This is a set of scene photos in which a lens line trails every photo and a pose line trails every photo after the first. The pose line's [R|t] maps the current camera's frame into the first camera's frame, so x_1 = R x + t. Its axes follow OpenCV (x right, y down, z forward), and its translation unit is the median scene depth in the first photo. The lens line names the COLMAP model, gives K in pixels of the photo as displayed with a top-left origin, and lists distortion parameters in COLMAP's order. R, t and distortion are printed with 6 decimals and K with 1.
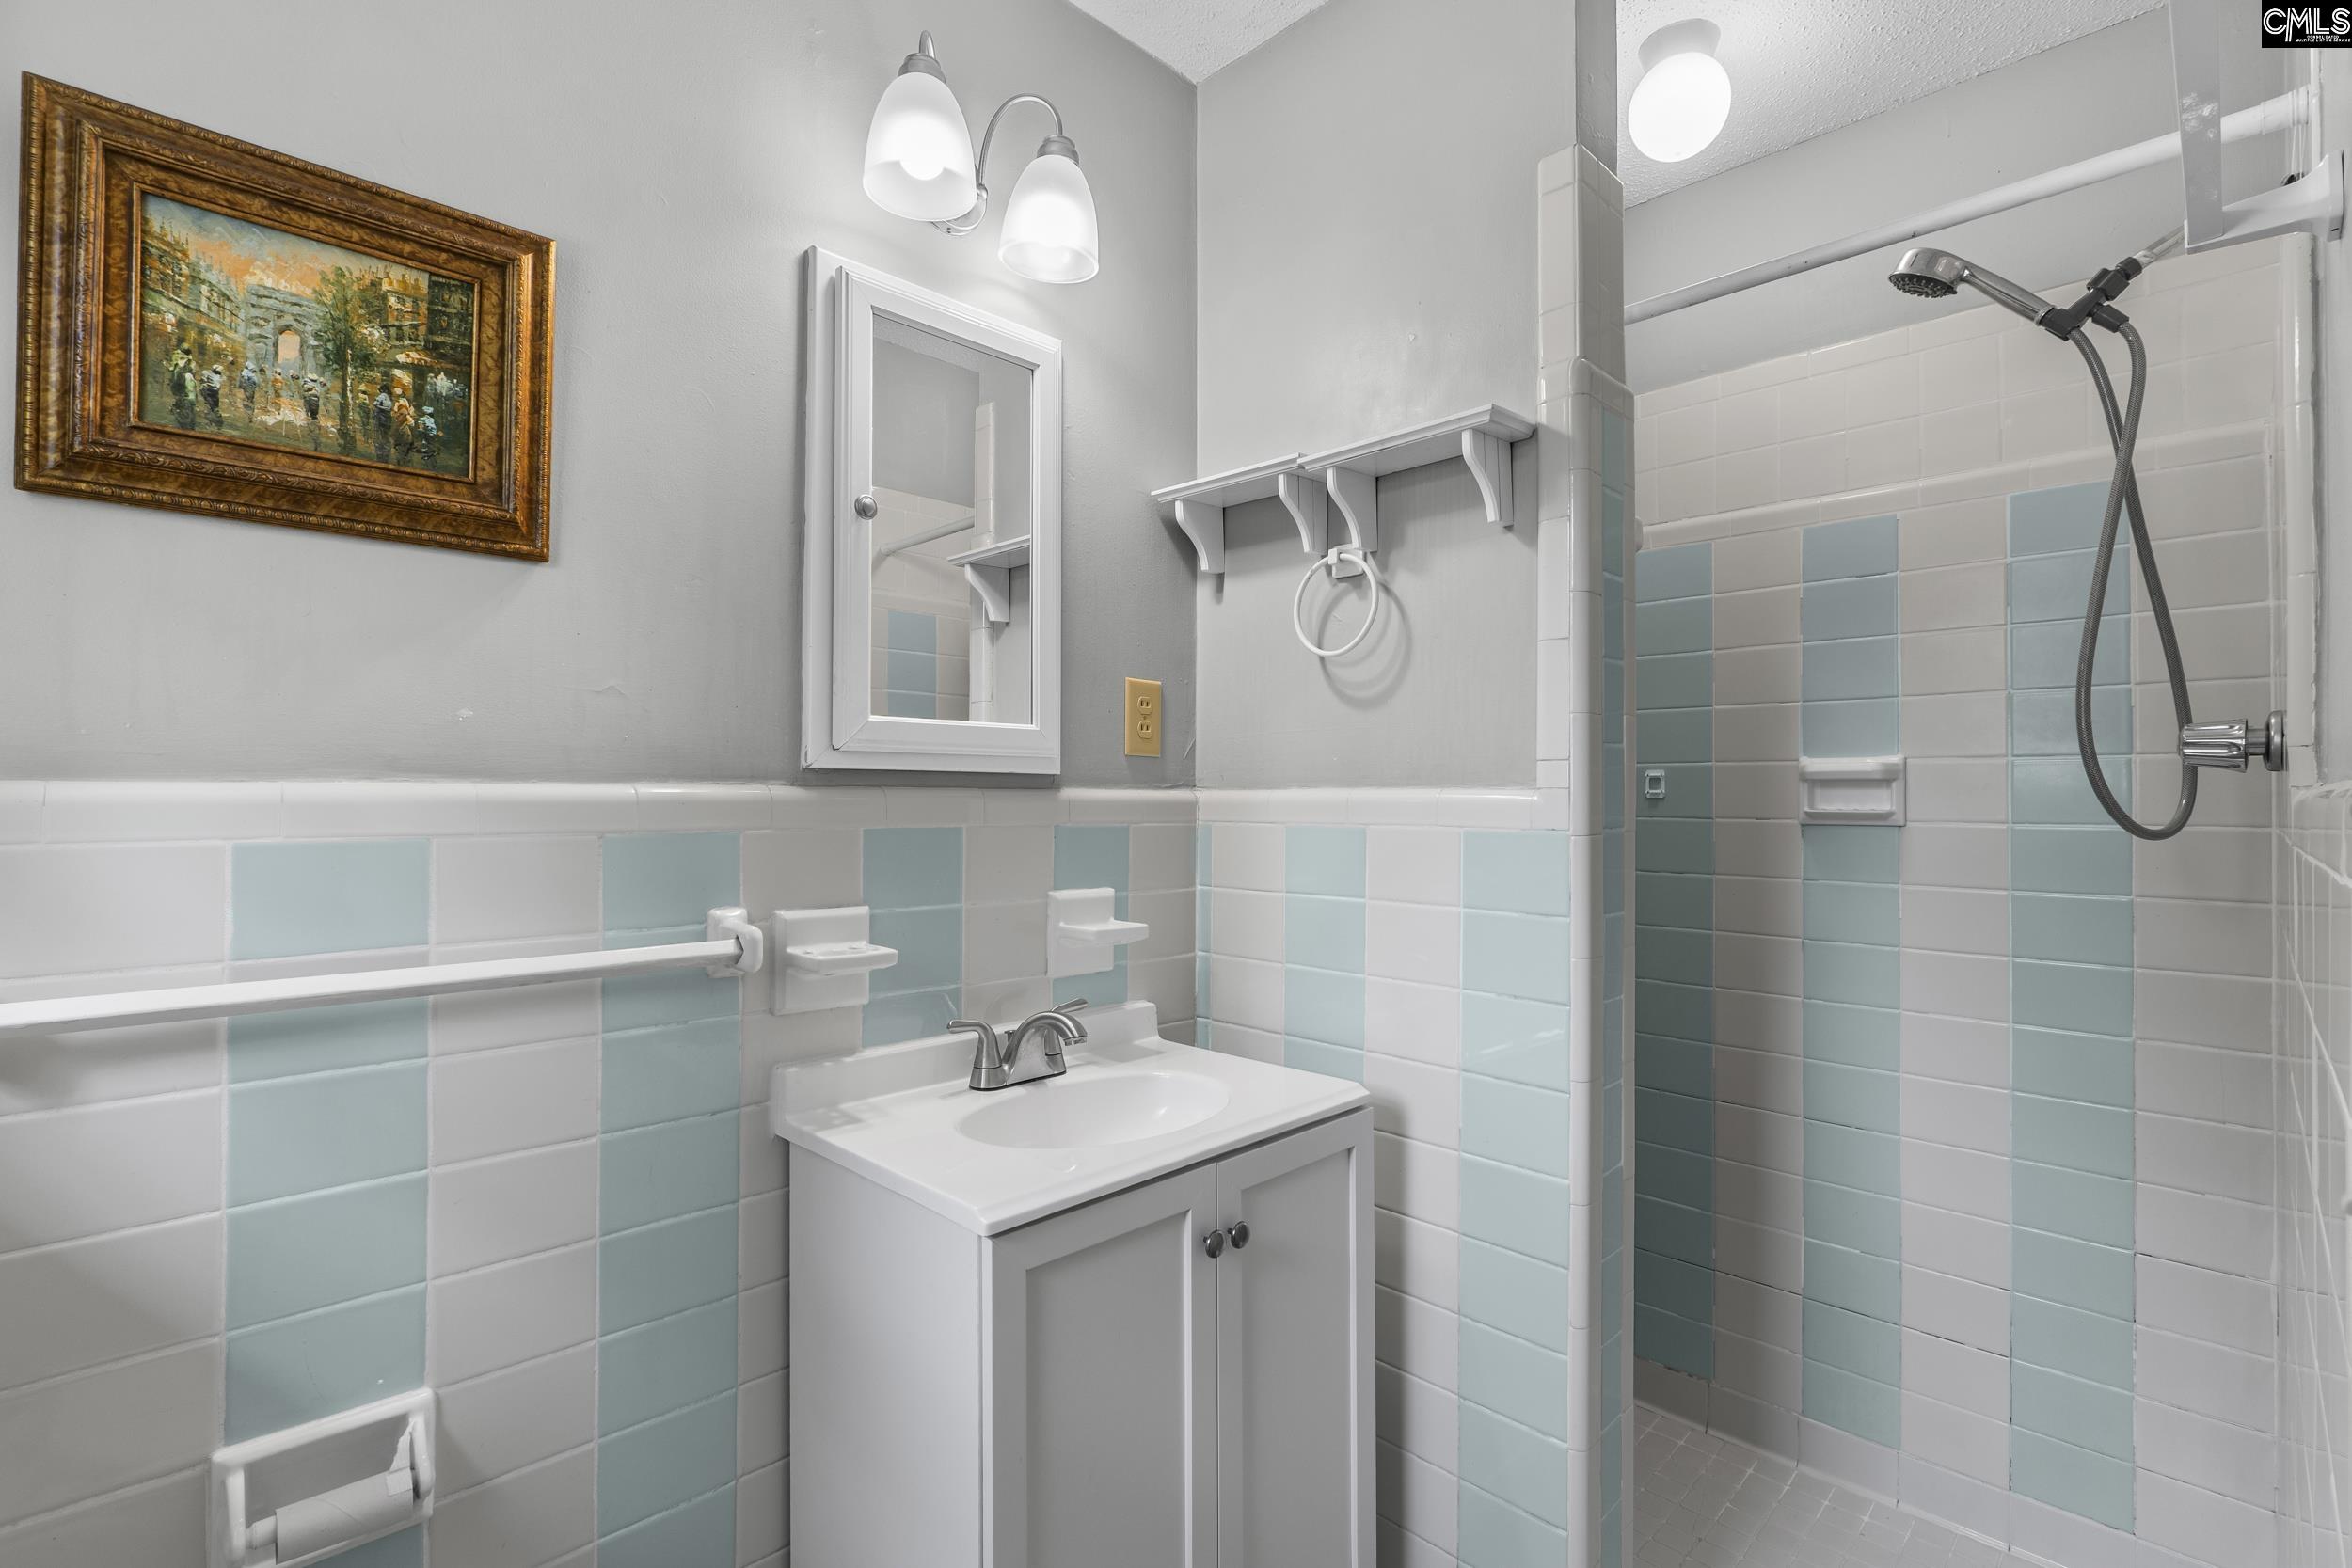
lens RADIAL K [[1081.4, 0, 1169.9], [0, 1081.4, 783.1], [0, 0, 1]] dist [-0.010894, -0.001116]
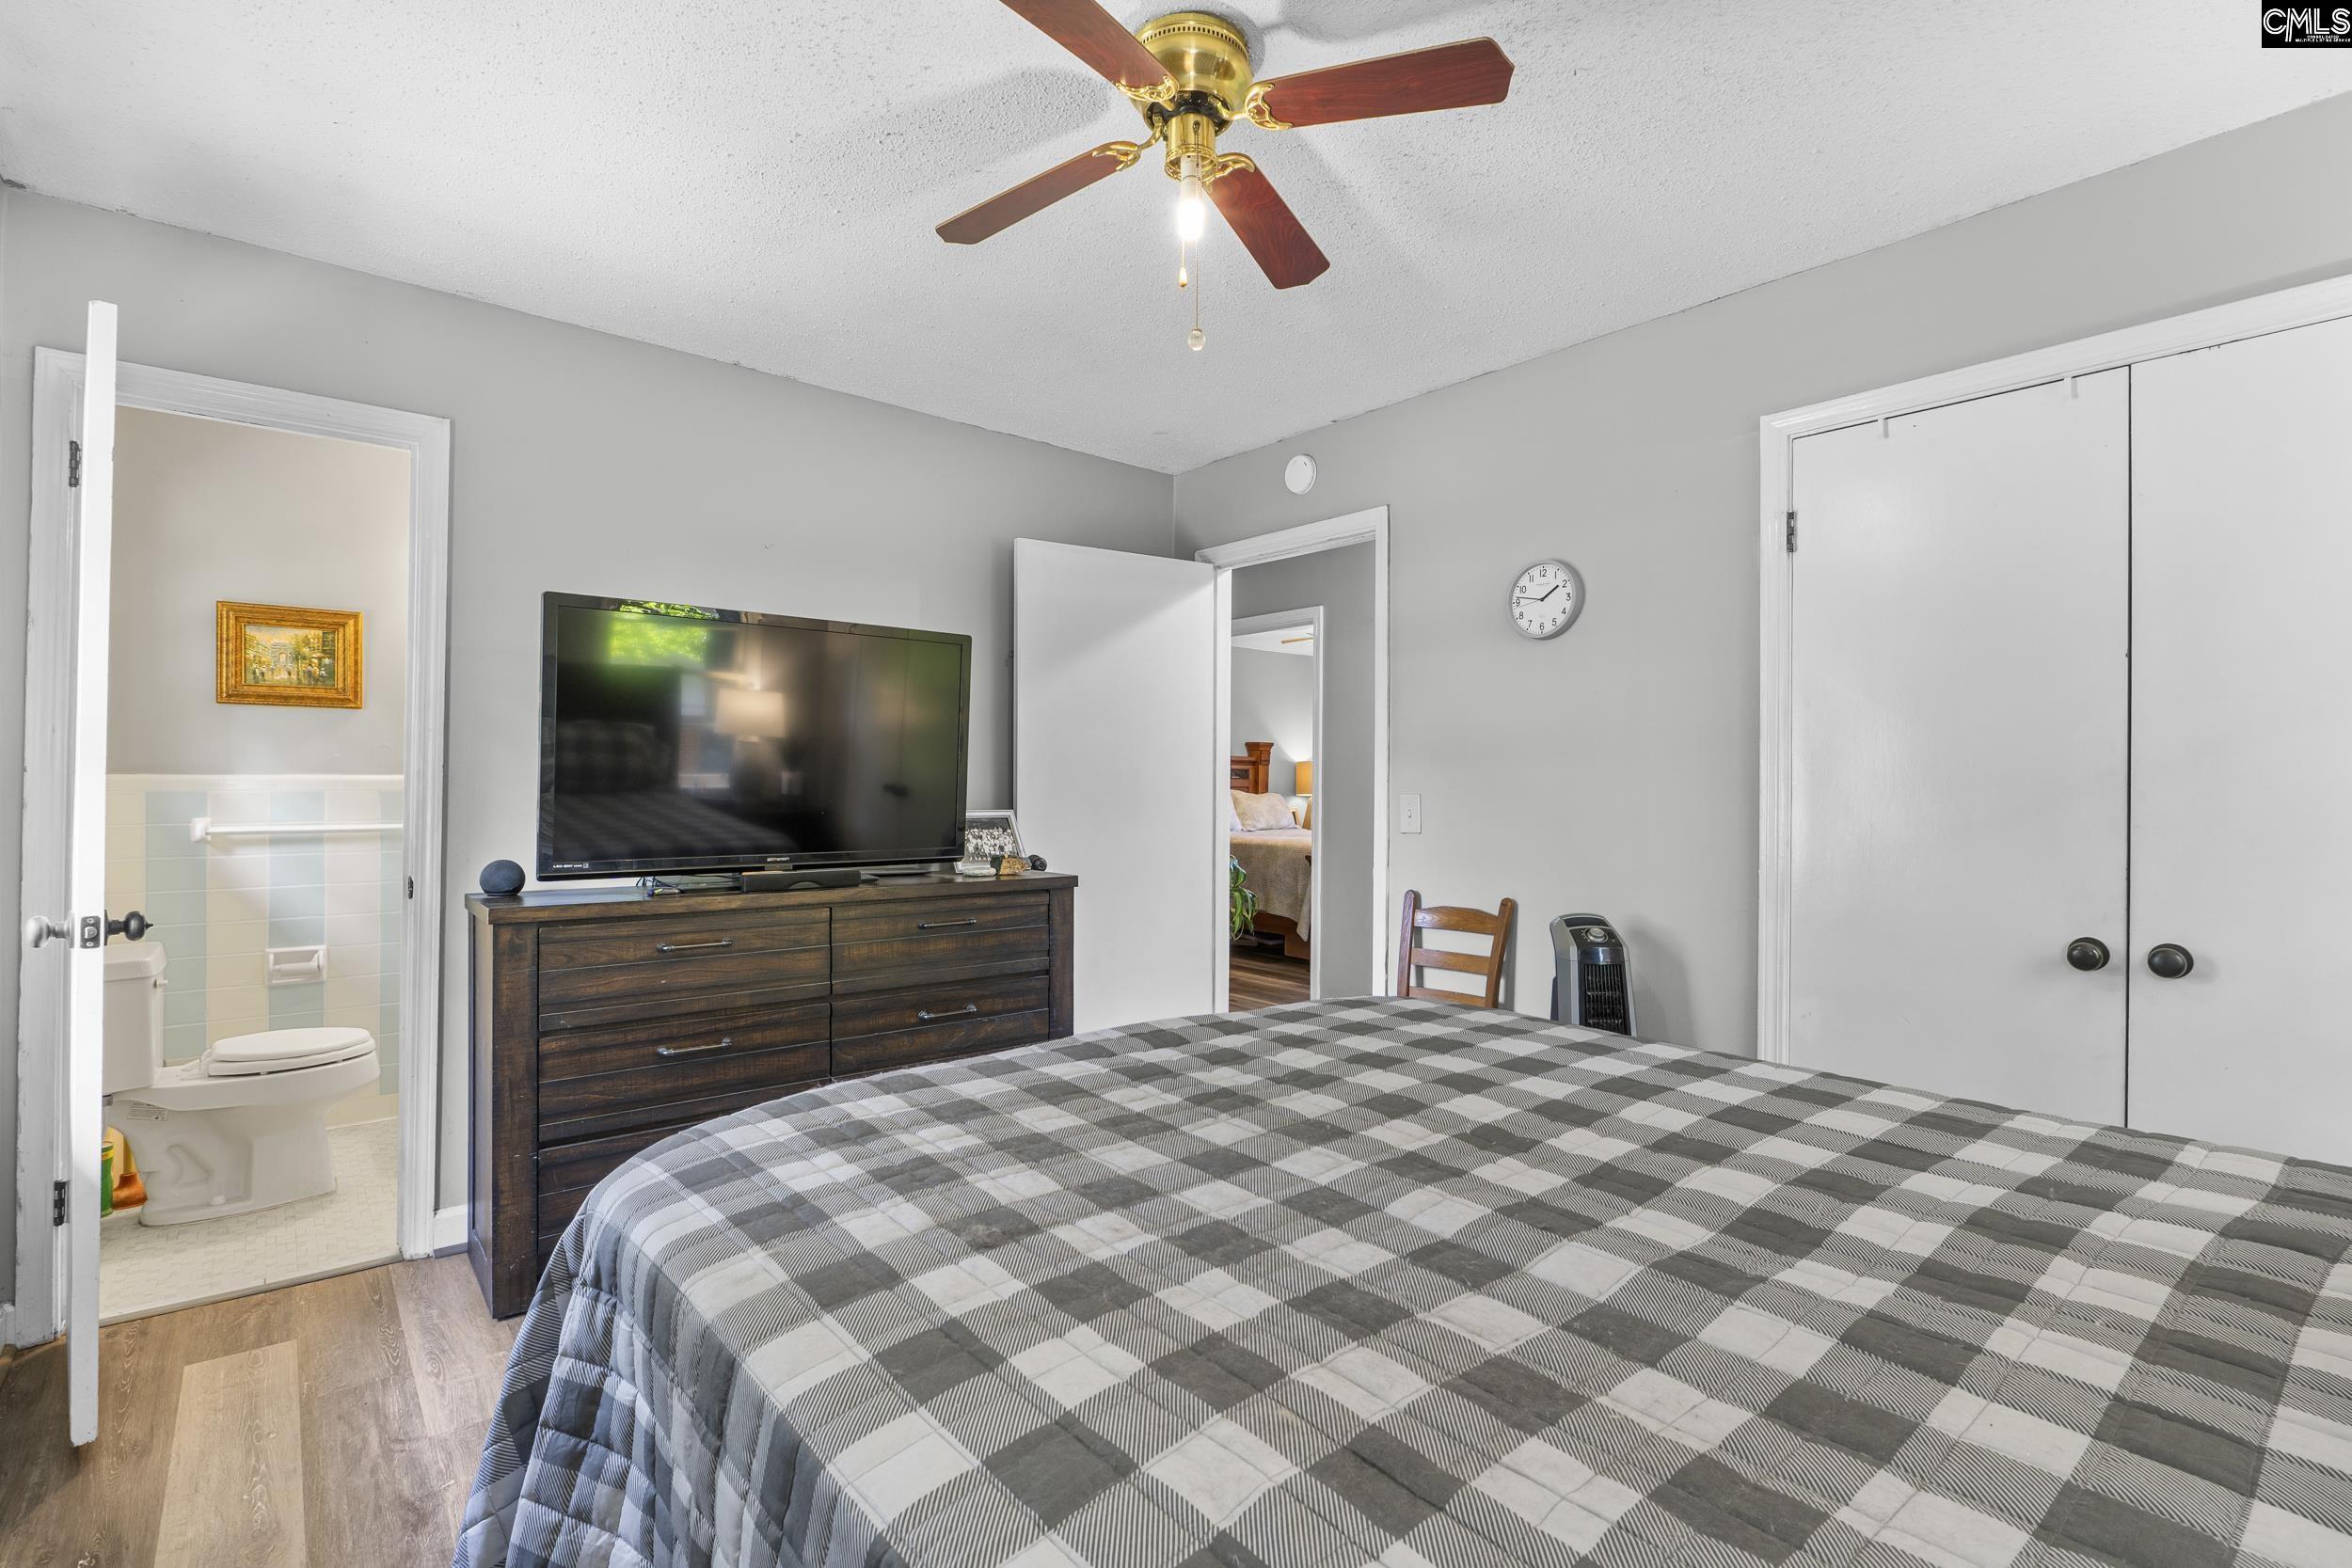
lens RADIAL K [[1081.4, 0, 1175.8], [0, 1081.4, 784.6], [0, 0, 1]] dist [-0.010894, -0.001116]
pose [[0.995560, -0.001759, -0.094111, 2.569655], [0.003090, 0.999897, 0.014002, -0.008888], [0.094077, -0.014231, 0.995463, -2.380958]]
